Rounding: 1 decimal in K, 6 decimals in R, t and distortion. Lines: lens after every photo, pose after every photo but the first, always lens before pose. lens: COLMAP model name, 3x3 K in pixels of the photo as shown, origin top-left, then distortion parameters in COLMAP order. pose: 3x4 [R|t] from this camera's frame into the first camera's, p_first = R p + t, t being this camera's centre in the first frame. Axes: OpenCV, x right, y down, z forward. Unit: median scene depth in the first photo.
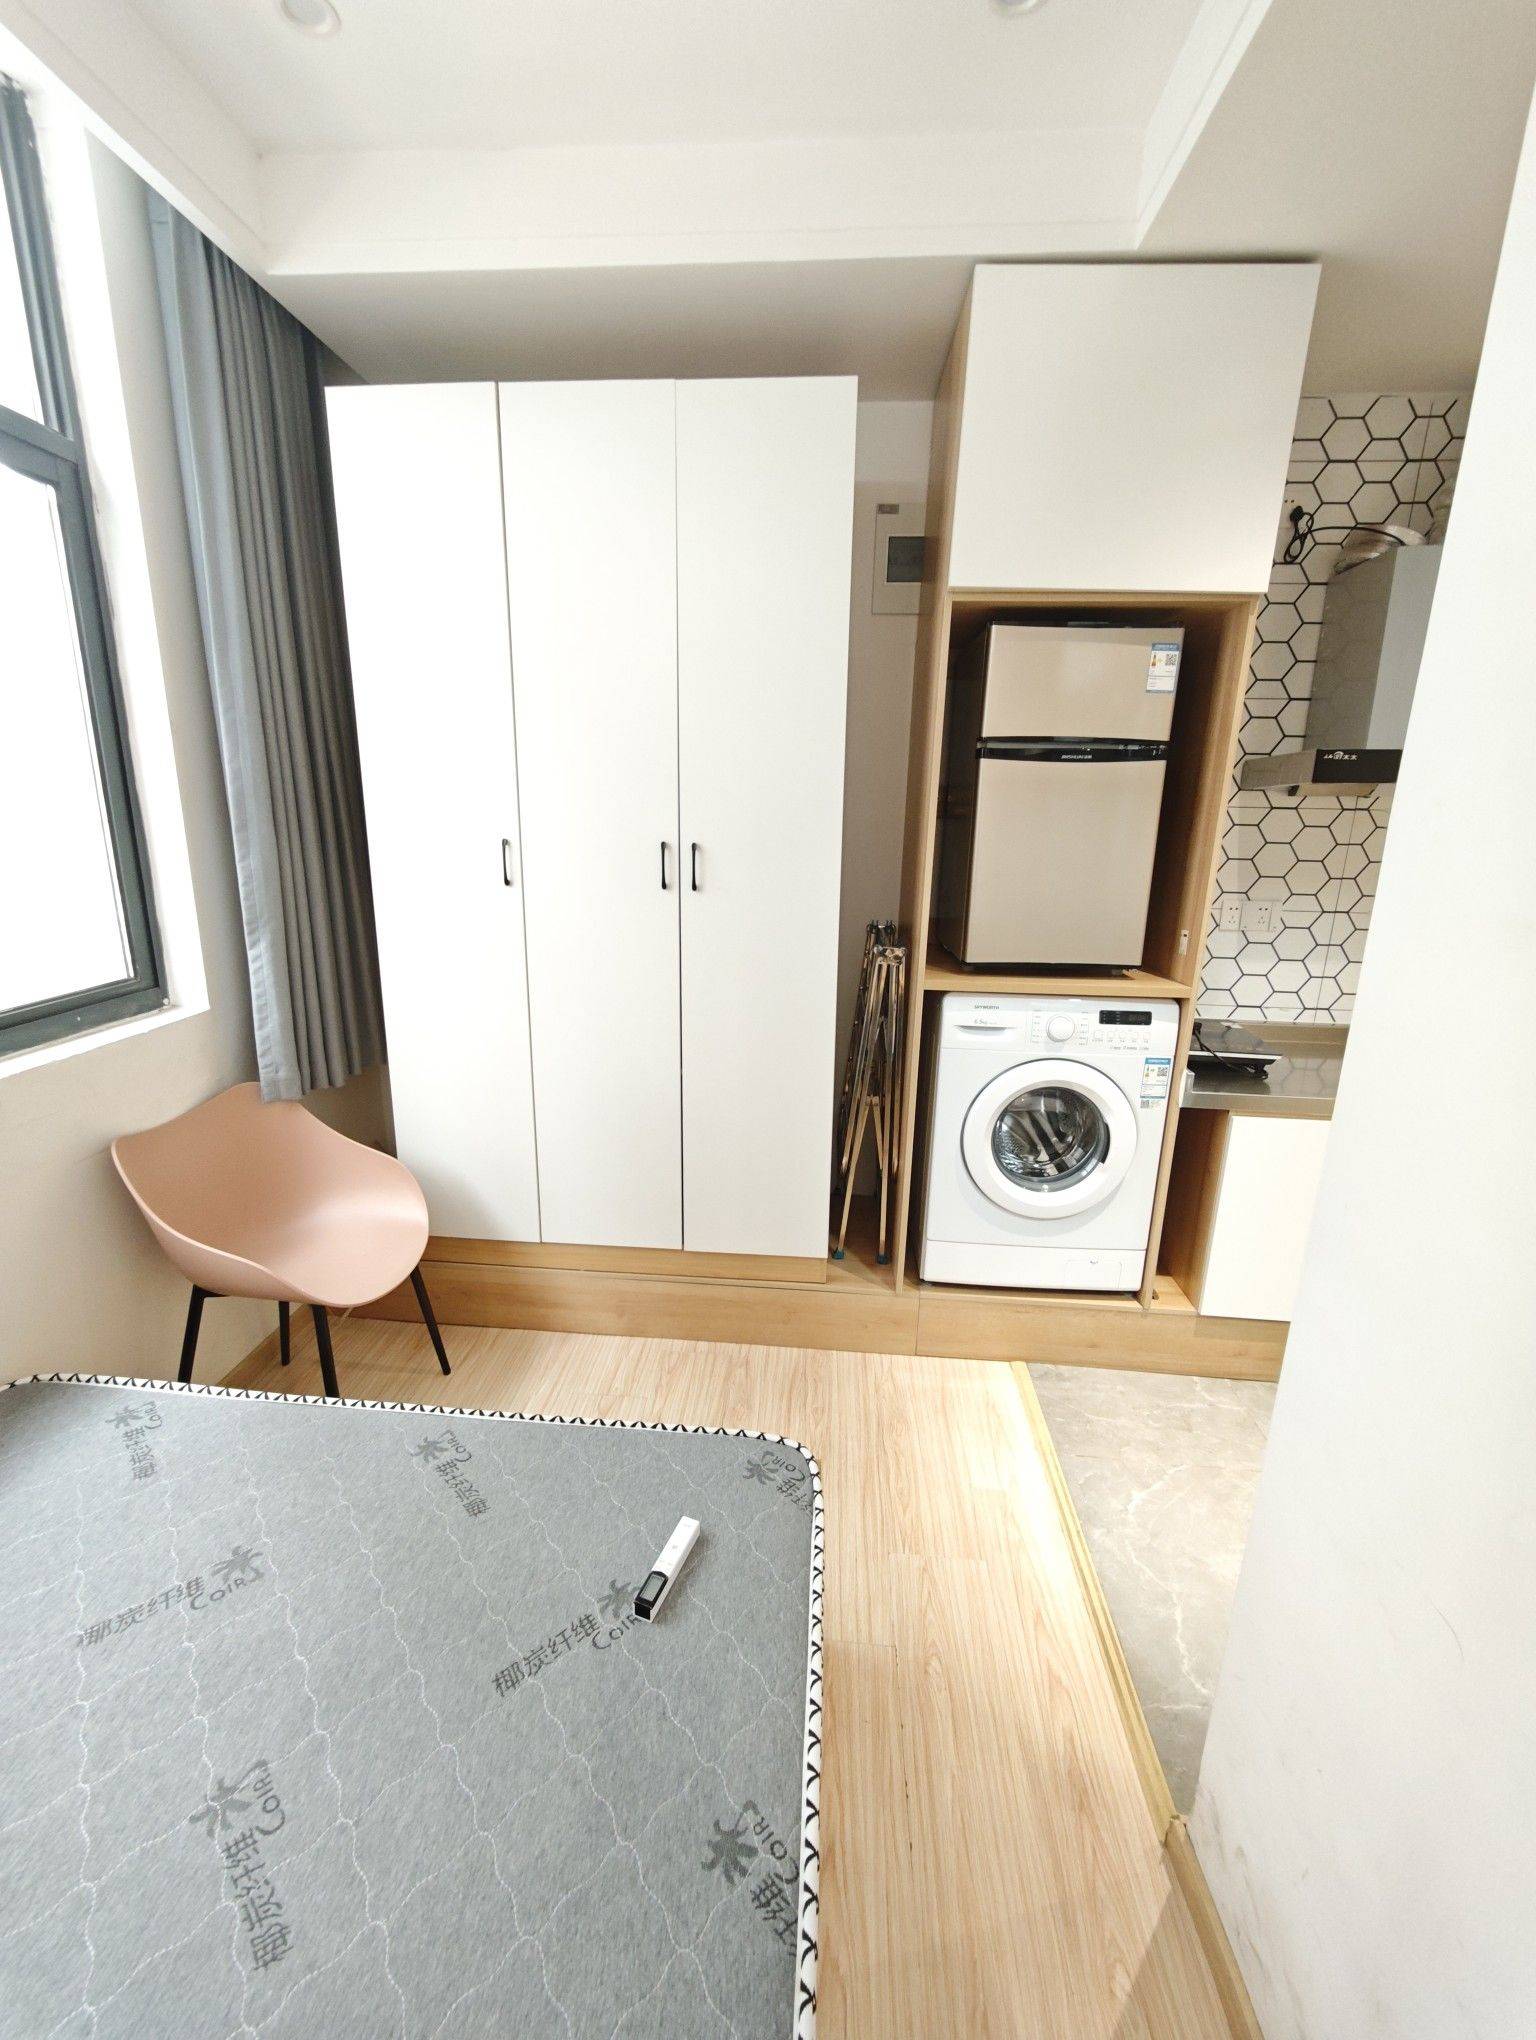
lens RADIAL K [[851.7, 0, 759.4], [0, 851.7, 1023.0], [0, 0, 1]] dist [-0.000275, -0.000207]
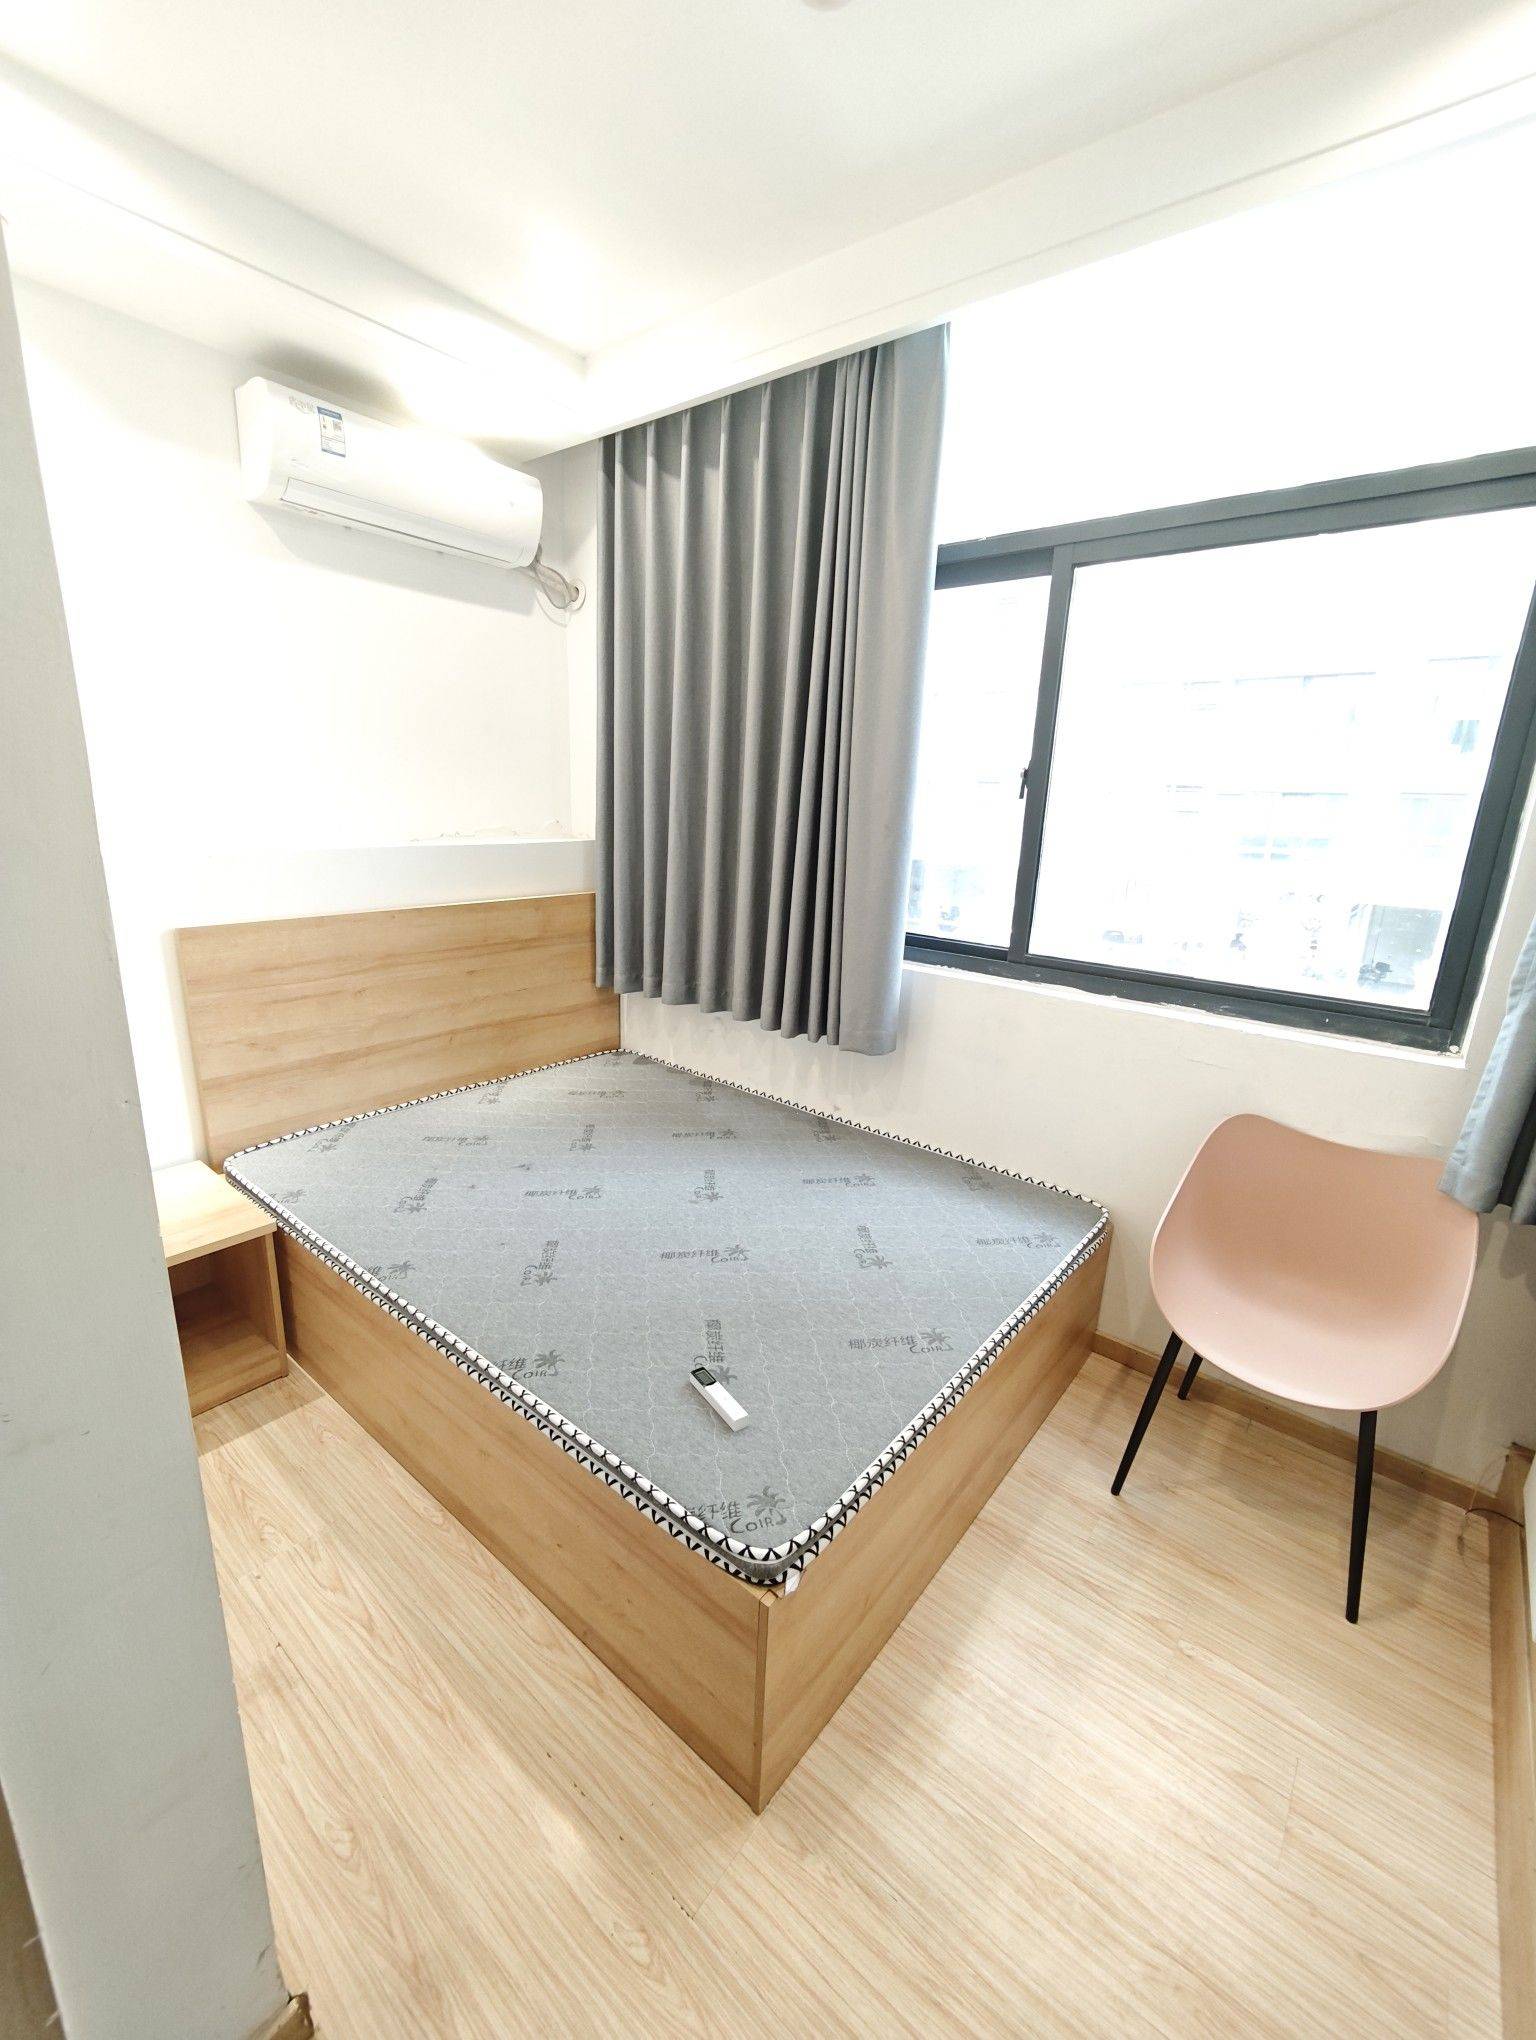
lens RADIAL K [[846.2, 0, 763.5], [0, 846.2, 1022.5], [0, 0, 1]] dist [0.001197, 0.000414]
pose [[-0.563825, 0.172787, -0.807617, 0.448260], [-0.253182, 0.894627, 0.368158, -0.195943], [0.786130, 0.412051, -0.460667, 0.815337]]
